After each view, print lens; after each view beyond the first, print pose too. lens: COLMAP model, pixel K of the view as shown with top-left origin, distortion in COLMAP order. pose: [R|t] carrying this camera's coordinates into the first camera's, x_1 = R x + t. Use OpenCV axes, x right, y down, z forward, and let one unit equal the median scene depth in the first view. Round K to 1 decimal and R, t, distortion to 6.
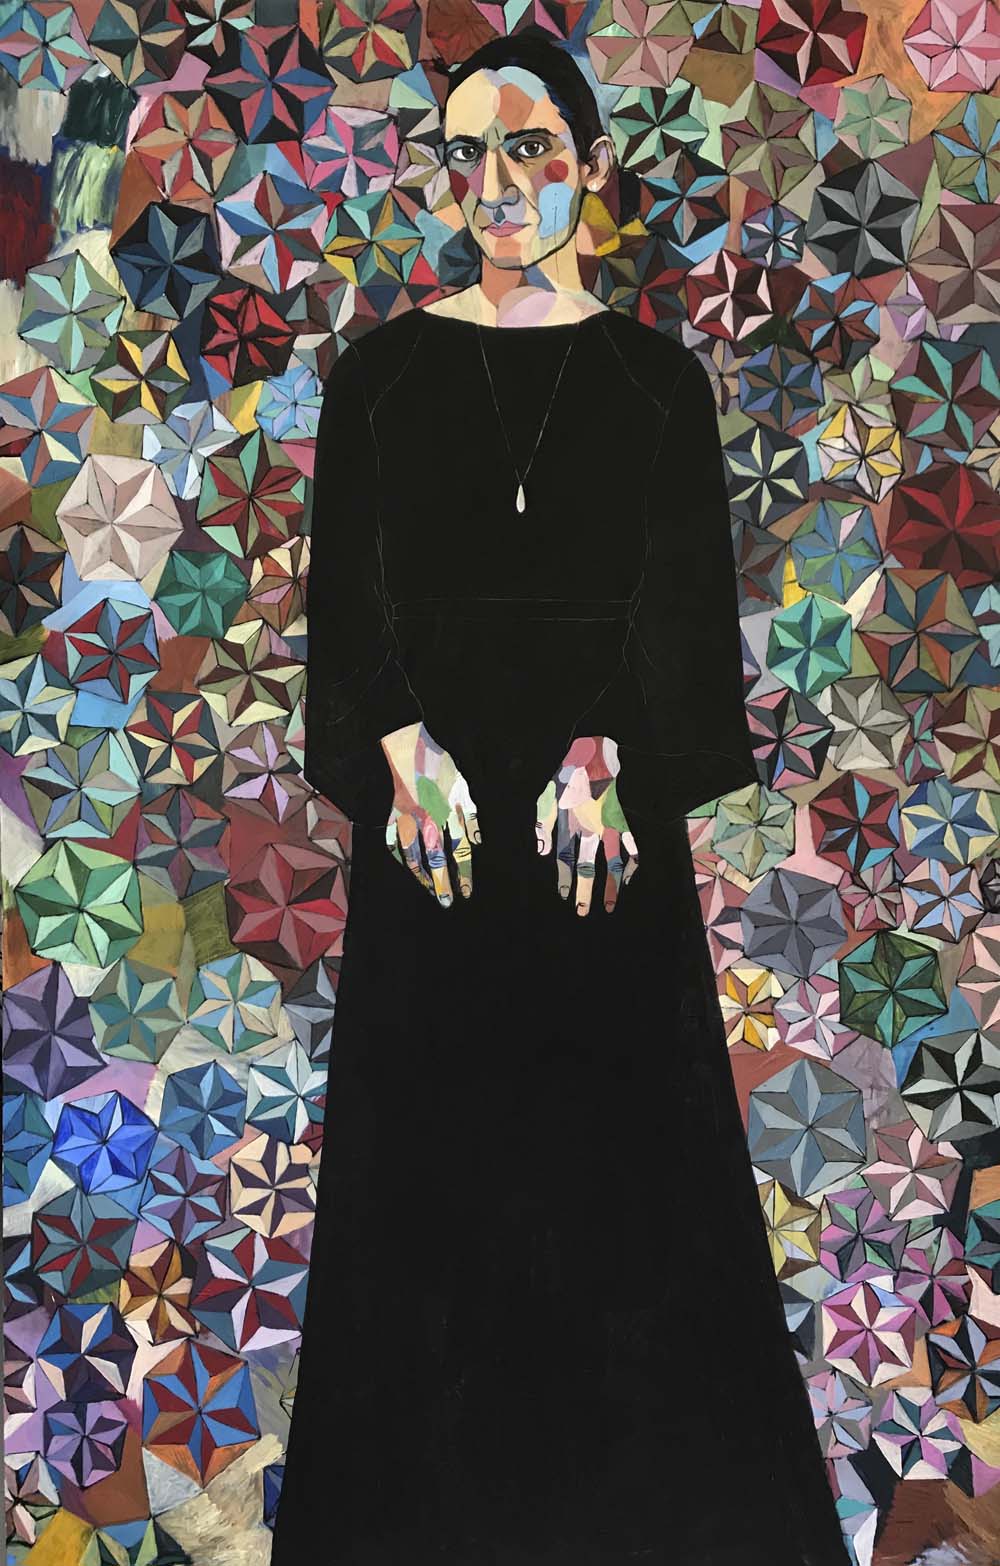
lens RADIAL K [[1288.9, 0, 501.1], [0, 1288.9, 788.5], [0, 0, 1]] dist [-0.093413, 0.002522]
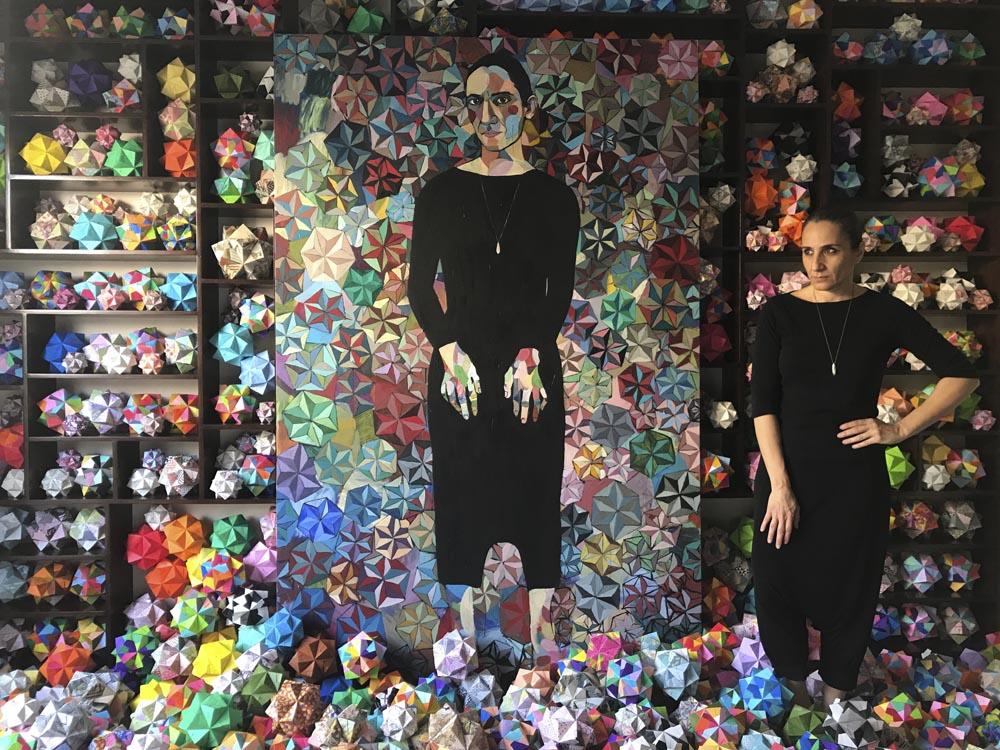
lens RADIAL K [[834.5, 0, 505.6], [0, 834.5, 380.7], [0, 0, 1]] dist [0.018918, -0.049331]
pose [[0.999930, 0.002270, 0.011592, 0.012013], [-0.002356, 0.999969, 0.007448, 0.009116], [-0.011575, -0.007475, 0.999905, -0.567405]]
